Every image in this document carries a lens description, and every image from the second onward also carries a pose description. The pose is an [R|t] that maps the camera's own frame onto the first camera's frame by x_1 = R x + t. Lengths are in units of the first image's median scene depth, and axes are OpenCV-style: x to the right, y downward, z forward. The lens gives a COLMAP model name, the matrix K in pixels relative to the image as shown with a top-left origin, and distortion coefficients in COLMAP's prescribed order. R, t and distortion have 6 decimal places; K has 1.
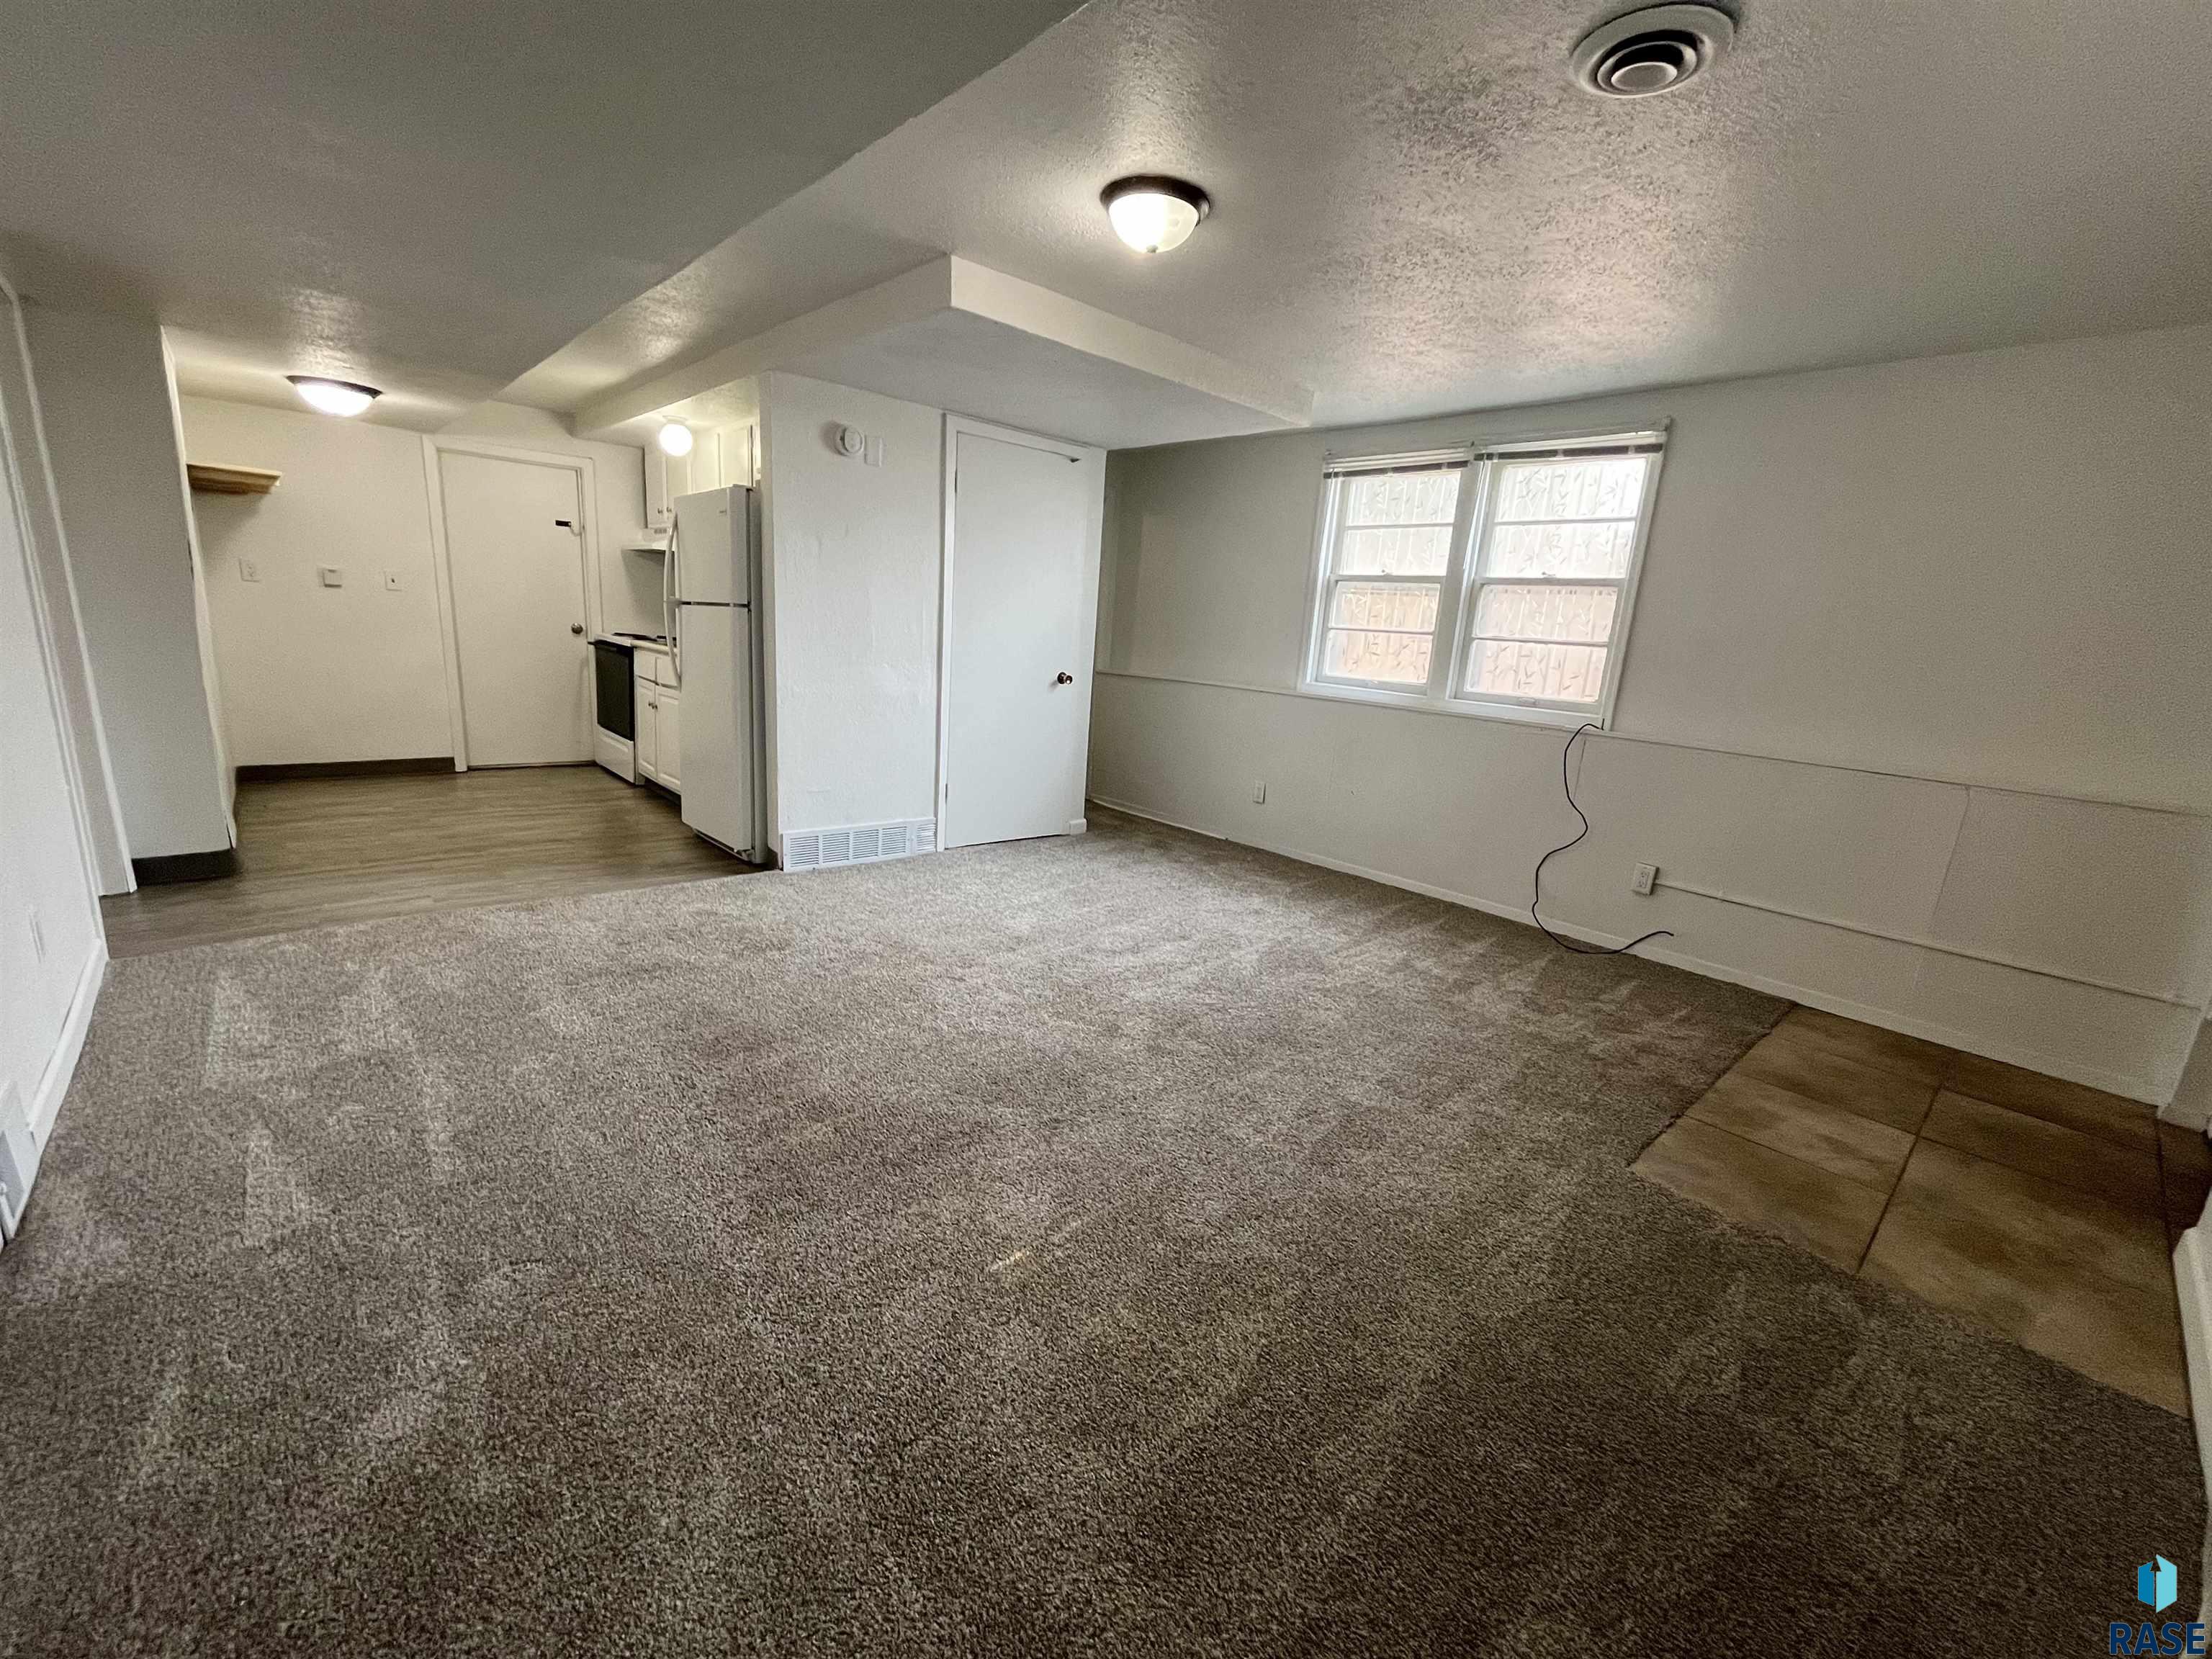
lens RADIAL K [[903.3, 0, 1095.5], [0, 903.3, 823.1], [0, 0, 1]] dist [-0.001243, -0.000566]
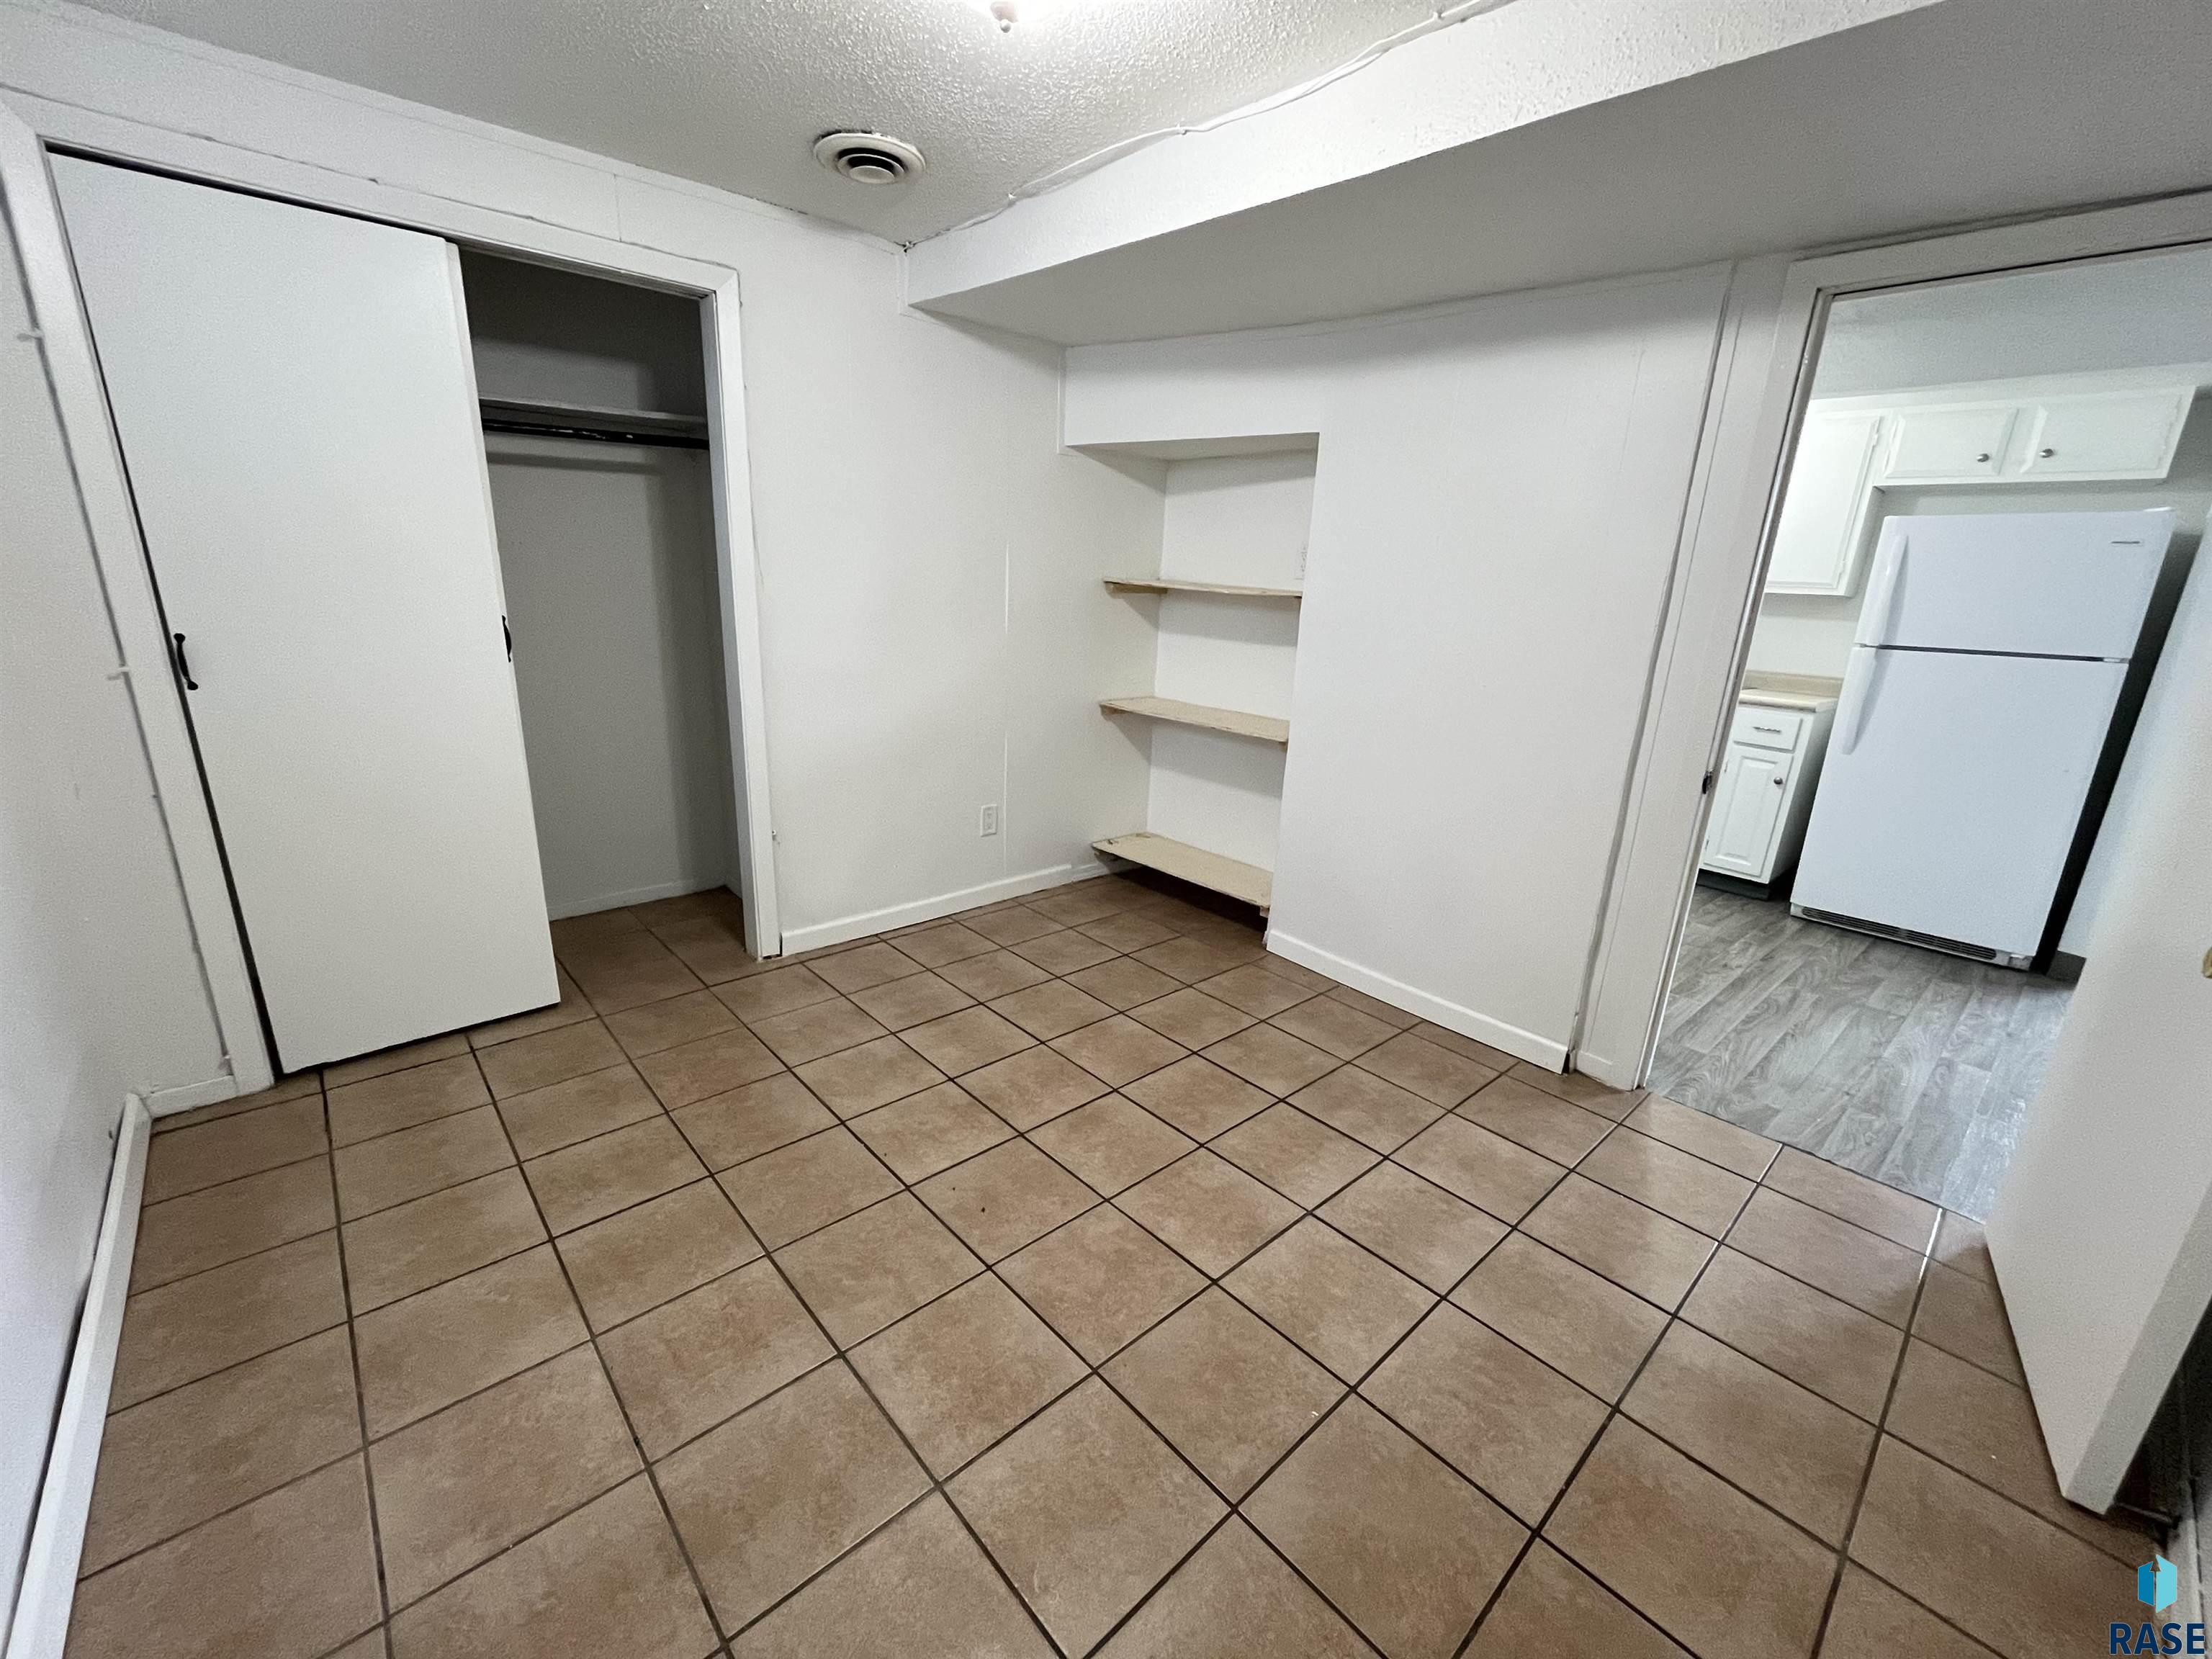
lens RADIAL K [[903.3, 0, 1110.4], [0, 903.3, 832.0], [0, 0, 1]] dist [-0.001243, -0.000566]
pose [[0.999725, -0.022028, -0.008016, -1.193827], [0.022459, 0.998044, 0.058337, -0.145773], [0.006716, -0.058501, 0.998265, 0.183053]]
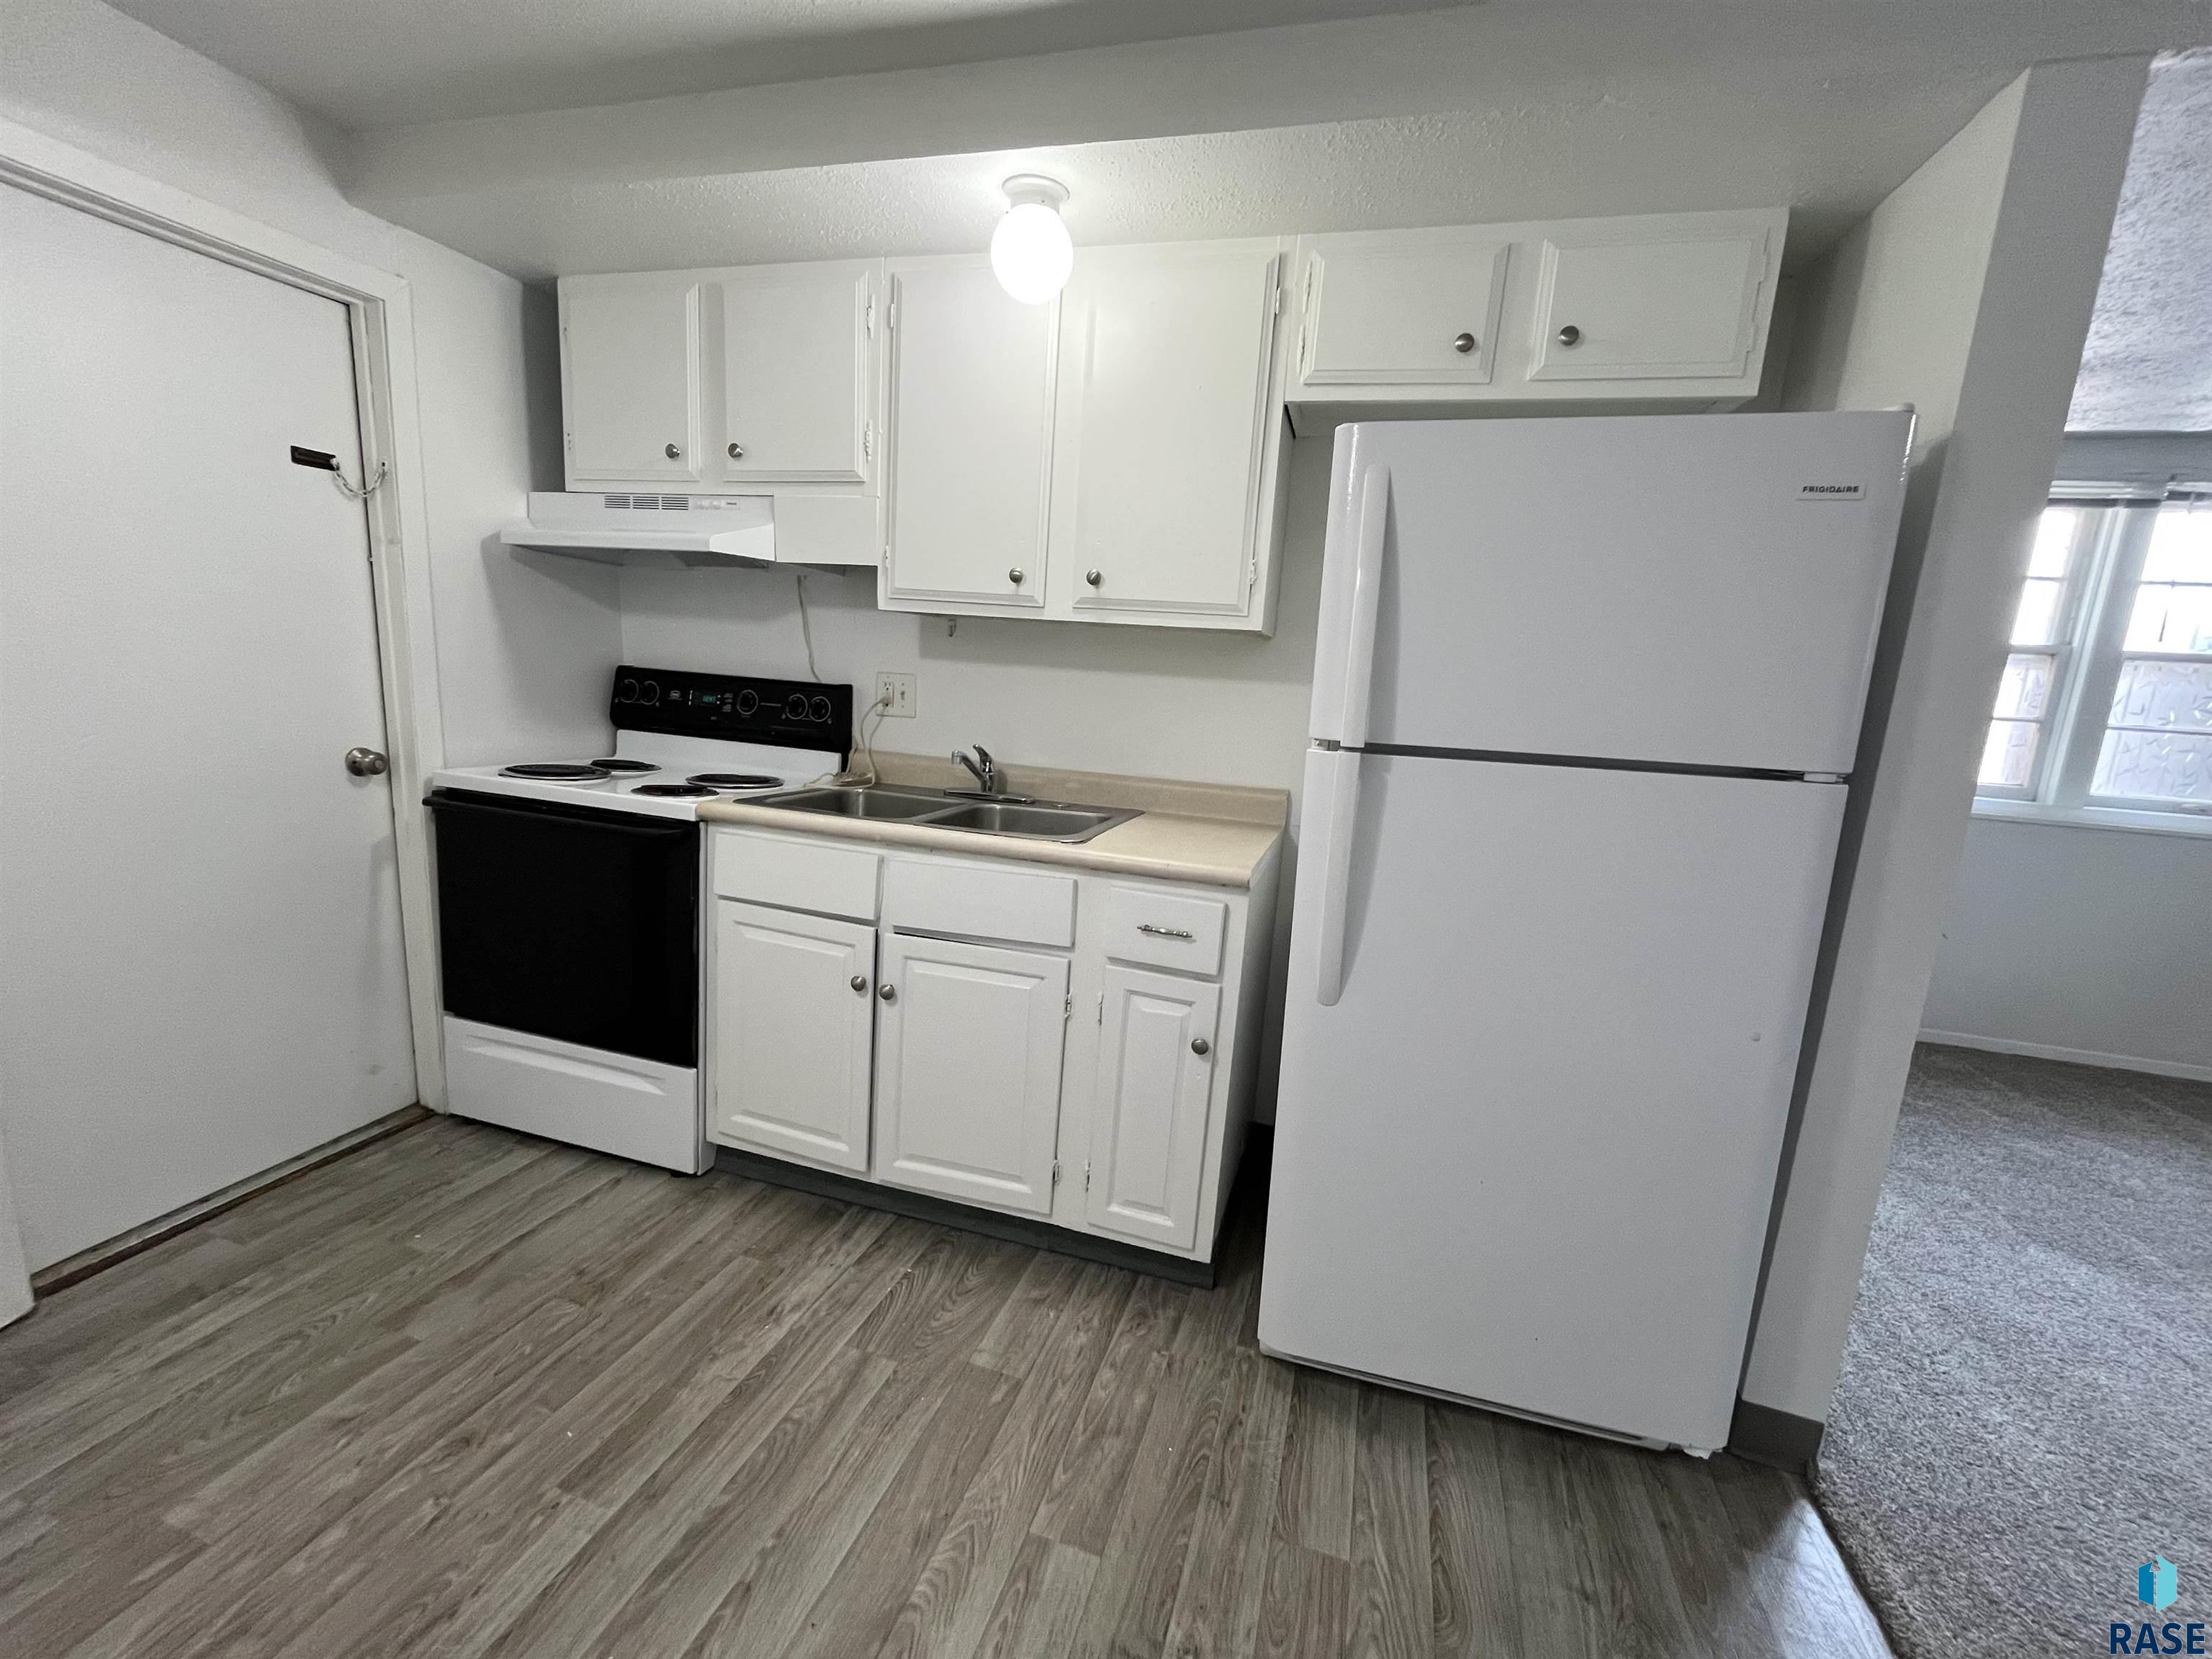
lens RADIAL K [[903.3, 0, 1110.1], [0, 903.3, 835.4], [0, 0, 1]] dist [-0.001243, -0.000566]
pose [[0.853034, -0.114699, 0.509095, -0.737303], [0.110703, 0.993117, 0.038255, -0.243762], [-0.509978, 0.023726, 0.859860, 0.795454]]
